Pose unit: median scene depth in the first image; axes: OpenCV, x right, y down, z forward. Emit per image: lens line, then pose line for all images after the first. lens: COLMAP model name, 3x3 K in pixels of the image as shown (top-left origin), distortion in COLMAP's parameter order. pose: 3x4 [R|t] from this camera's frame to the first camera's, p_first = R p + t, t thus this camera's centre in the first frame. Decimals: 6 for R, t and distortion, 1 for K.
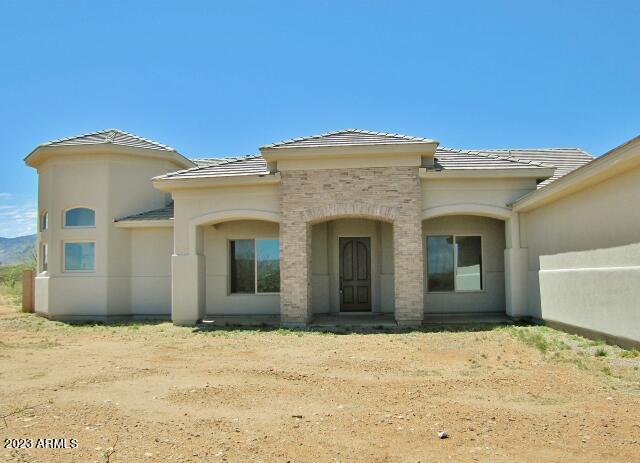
lens RADIAL K [[555.0, 0, 320.0], [0, 555.0, 231.5], [0, 0, 1]] dist [-0.078758, -0.000472]
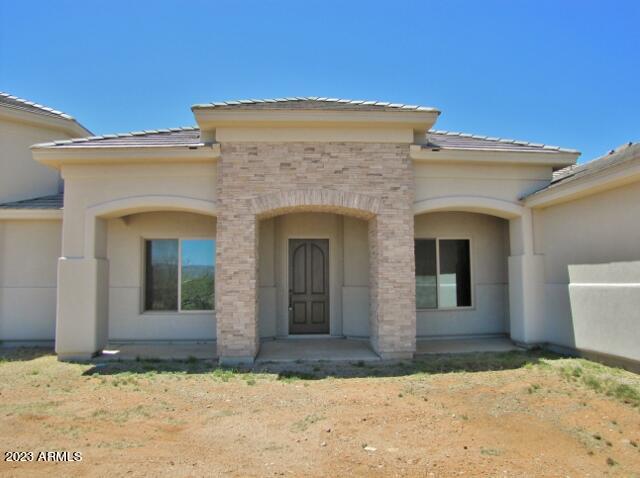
lens RADIAL K [[526.0, 0, 321.2], [0, 526.0, 227.2], [0, 0, 1]] dist [-0.089524, 0.007865]
pose [[0.986508, 0.022246, 0.162197, -0.050225], [-0.018561, 0.999535, -0.024197, 0.014034], [-0.162660, 0.020860, 0.986462, 0.321066]]
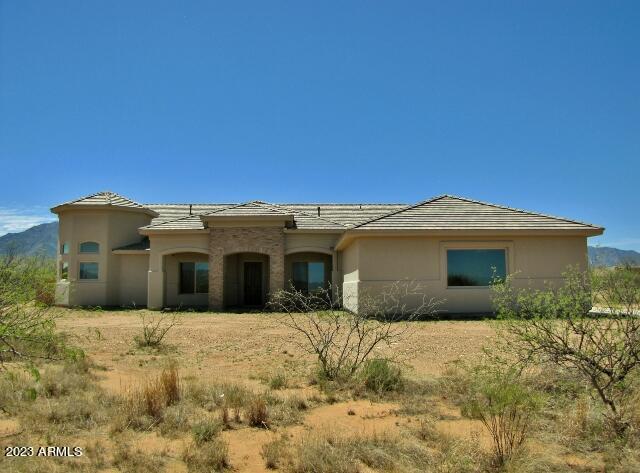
lens RADIAL K [[551.3, 0, 320.0], [0, 551.3, 236.5], [0, 0, 1]] dist [-0.130872, -0.001002]
pose [[0.992598, 0.021053, 0.119607, 0.075957], [-0.019465, 0.999706, -0.014430, -0.058687], [-0.119876, 0.011995, 0.992716, -0.870563]]
